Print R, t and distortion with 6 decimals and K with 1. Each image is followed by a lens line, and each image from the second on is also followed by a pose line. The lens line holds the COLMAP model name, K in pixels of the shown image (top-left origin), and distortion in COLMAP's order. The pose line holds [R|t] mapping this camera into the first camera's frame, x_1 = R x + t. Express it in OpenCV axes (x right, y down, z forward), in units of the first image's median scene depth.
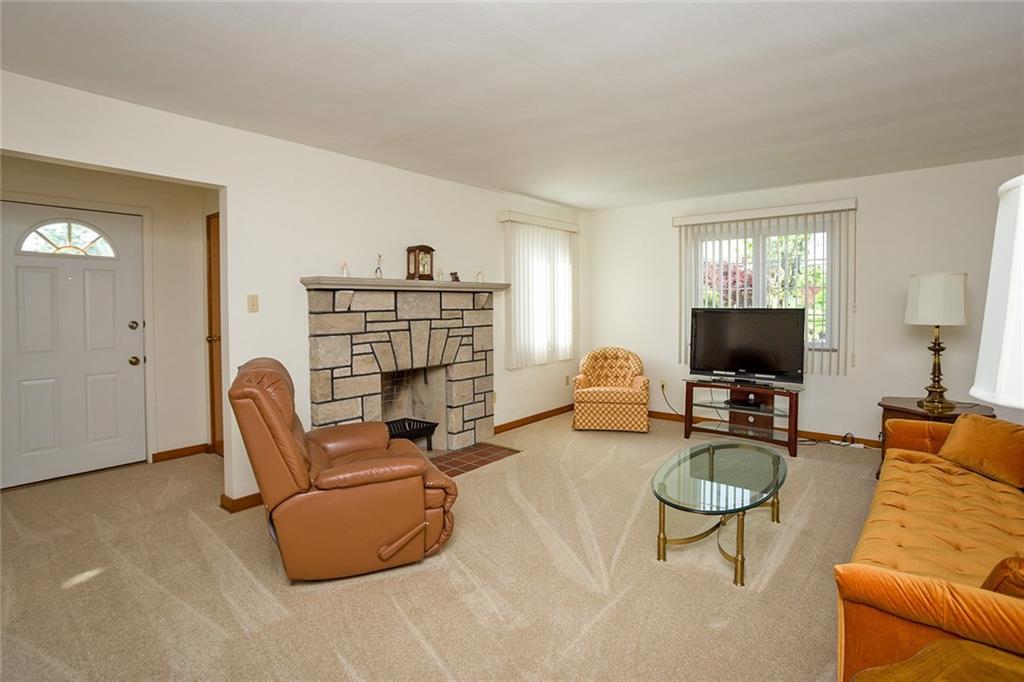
lens RADIAL K [[516.4, 0, 517.3], [0, 516.4, 319.4], [0, 0, 1]] dist [-0.044809, 0.000177]
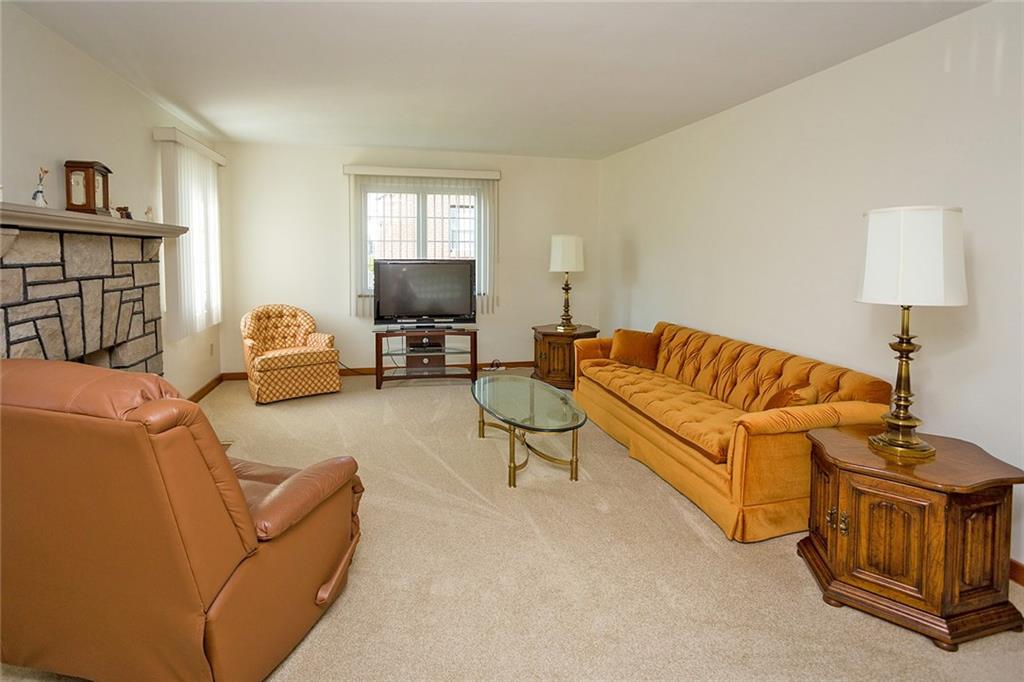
lens RADIAL K [[530.6, 0, 511.3], [0, 530.6, 281.0], [0, 0, 1]] dist [-0.001137, 0.000063]
pose [[0.611841, -0.031610, 0.790349, -0.374598], [0.015864, 0.999491, 0.027693, -0.005627], [-0.790821, -0.004405, 0.612031, 0.177614]]
